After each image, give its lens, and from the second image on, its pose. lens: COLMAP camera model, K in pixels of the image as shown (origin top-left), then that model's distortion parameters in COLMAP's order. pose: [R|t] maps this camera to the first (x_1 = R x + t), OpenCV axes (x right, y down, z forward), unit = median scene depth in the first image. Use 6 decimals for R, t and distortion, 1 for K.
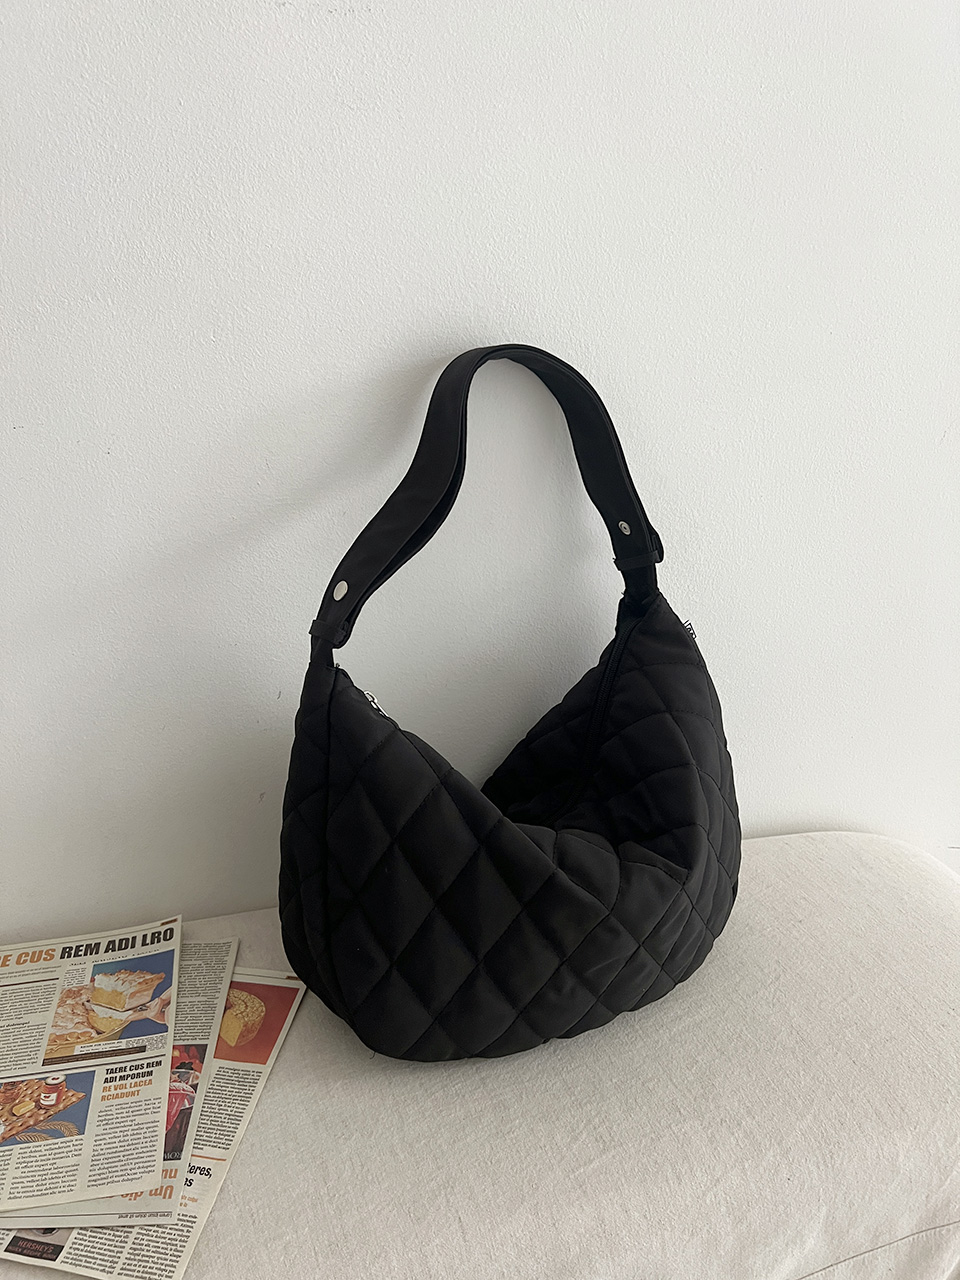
lens RADIAL K [[942.8, 0, 444.1], [0, 942.8, 651.5], [0, 0, 1]] dist [0.042000, -0.061036]
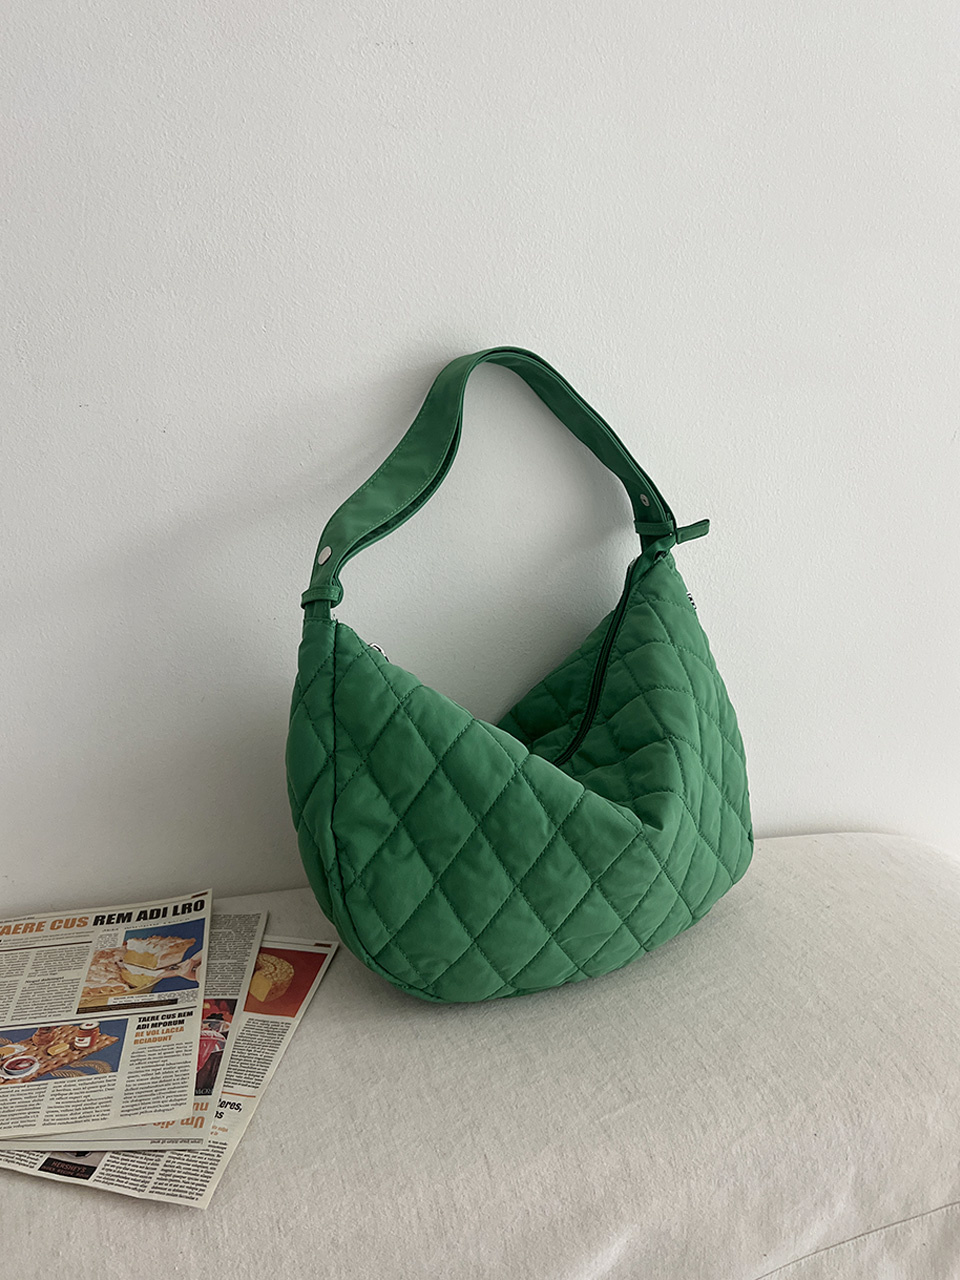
lens RADIAL K [[989.0, 0, 448.9], [0, 989.0, 624.2], [0, 0, 1]] dist [0.030879, -0.042147]
pose [[0.999718, 0.008114, -0.022333, -0.002643], [-0.010402, 0.994489, -0.104321, 0.129565], [0.021364, 0.104524, 0.994293, -0.099389]]
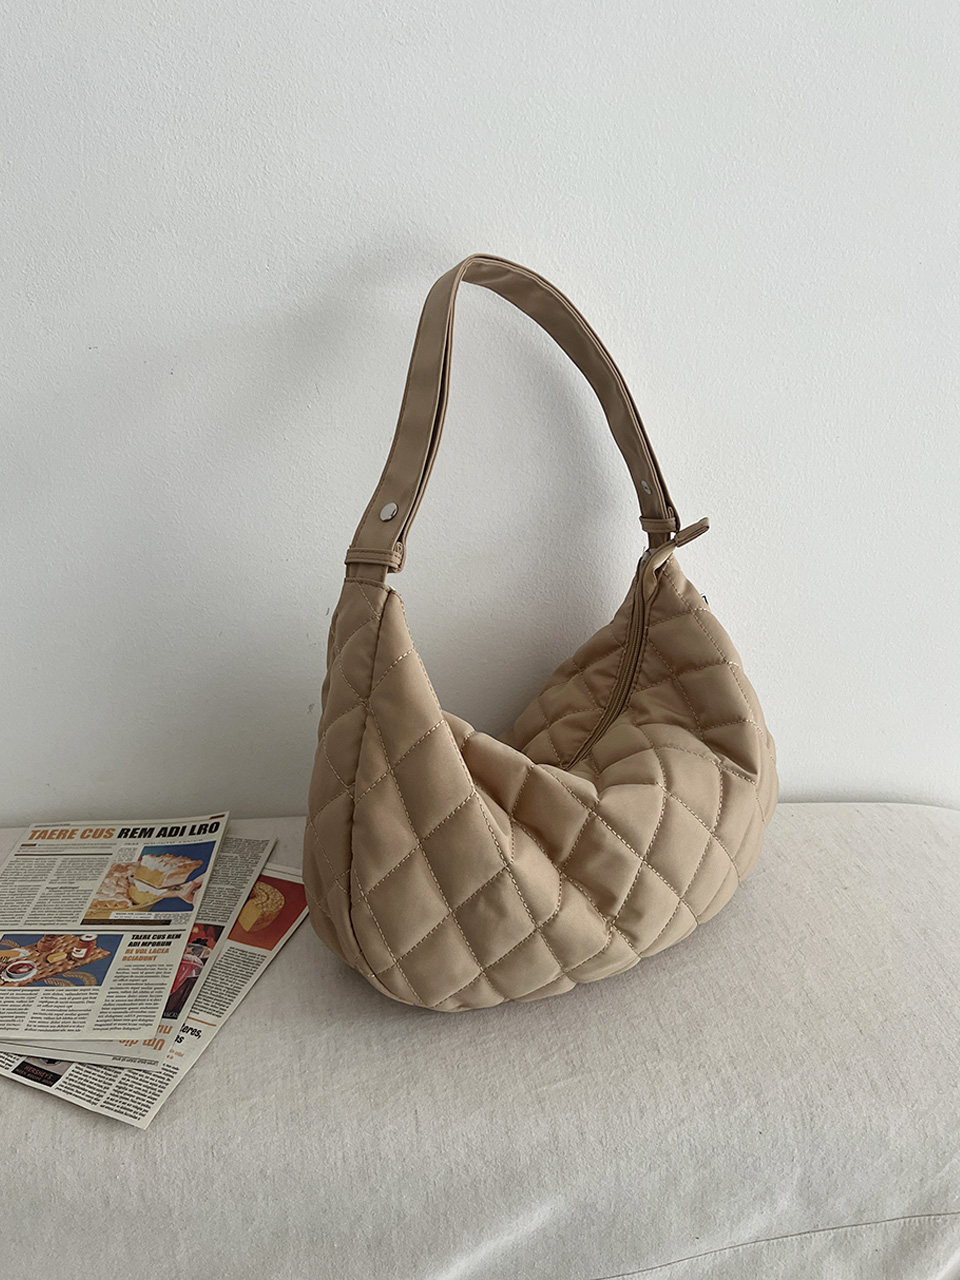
lens RADIAL K [[989.0, 0, 443.1], [0, 989.0, 618.4], [0, 0, 1]] dist [0.030879, -0.042147]
pose [[0.979485, 0.068096, -0.189661, 0.192796], [-0.064963, 0.997630, 0.022695, 0.024678], [0.190757, -0.009909, 0.981587, -0.058999]]
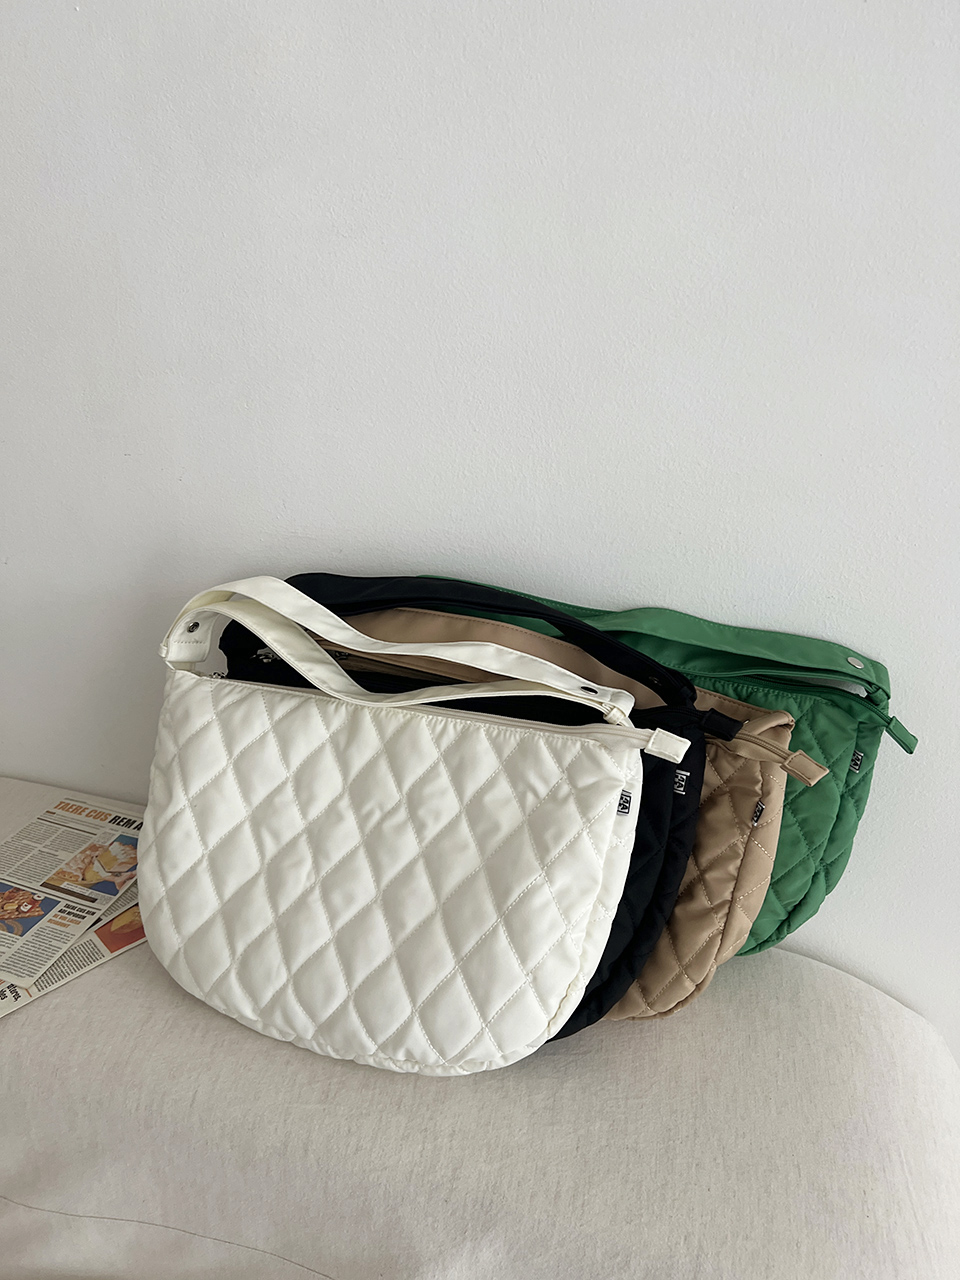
lens RADIAL K [[989.0, 0, 476.4], [0, 989.0, 639.2], [0, 0, 1]] dist [0.030879, -0.042147]
pose [[0.849313, 0.242418, -0.468936, 0.821471], [-0.205913, 0.970090, 0.128552, -0.292072], [0.486074, -0.012620, 0.873827, -0.034244]]
